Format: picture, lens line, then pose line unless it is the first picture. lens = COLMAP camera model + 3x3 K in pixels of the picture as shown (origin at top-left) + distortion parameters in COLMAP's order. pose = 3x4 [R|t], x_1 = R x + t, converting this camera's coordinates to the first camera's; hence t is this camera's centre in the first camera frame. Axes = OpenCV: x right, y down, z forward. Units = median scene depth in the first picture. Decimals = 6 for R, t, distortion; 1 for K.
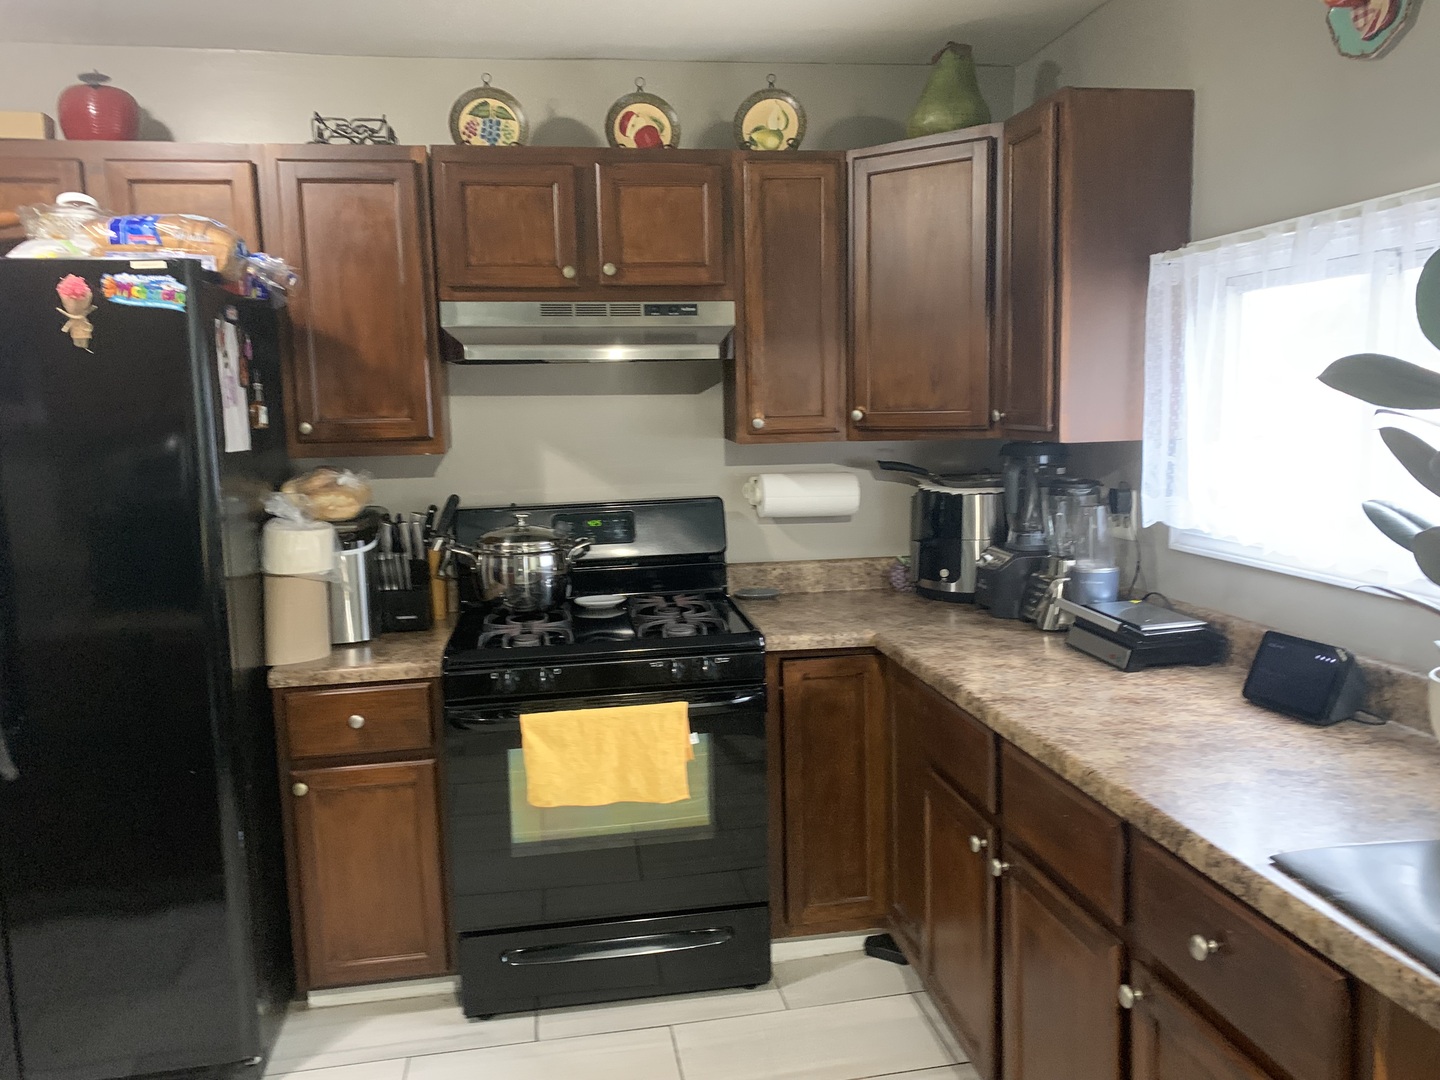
lens RADIAL K [[1071.1, 0, 720.0], [0, 1071.1, 540.0], [0, 0, 1]] dist [0.123960, -0.249965]
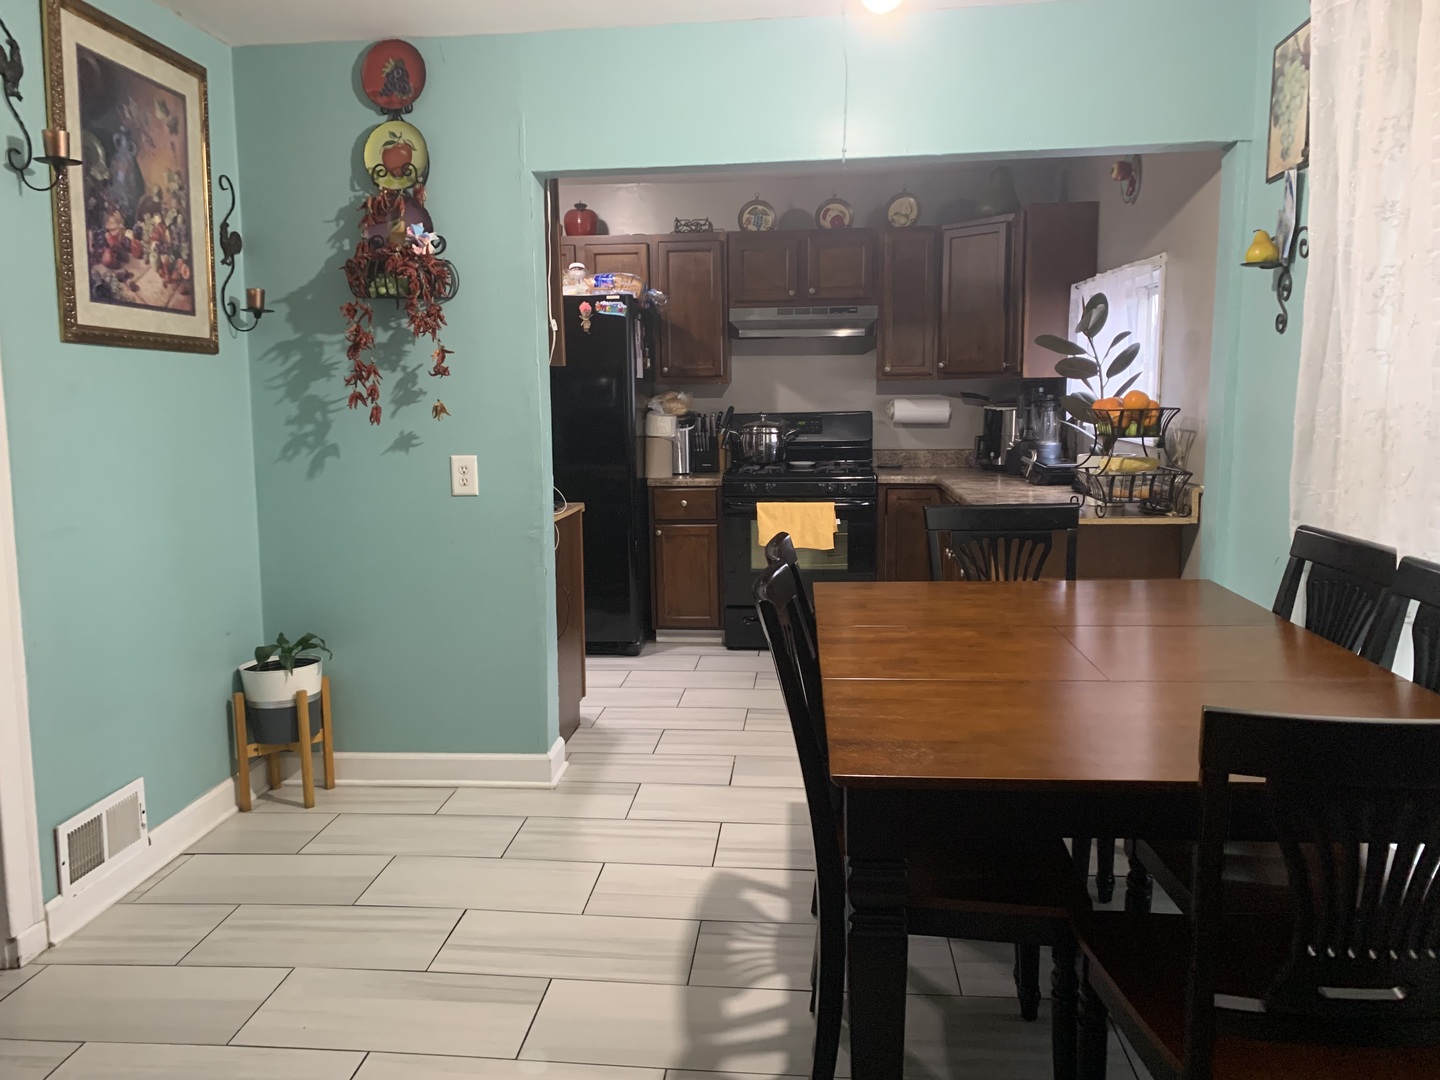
lens RADIAL K [[1071.1, 0, 720.0], [0, 1071.1, 540.0], [0, 0, 1]] dist [0.123960, -0.249965]
pose [[0.966313, 0.048469, -0.252764, 0.257957], [-0.043487, 0.998735, 0.025260, 0.165059], [0.253669, -0.013417, 0.967198, -0.970873]]
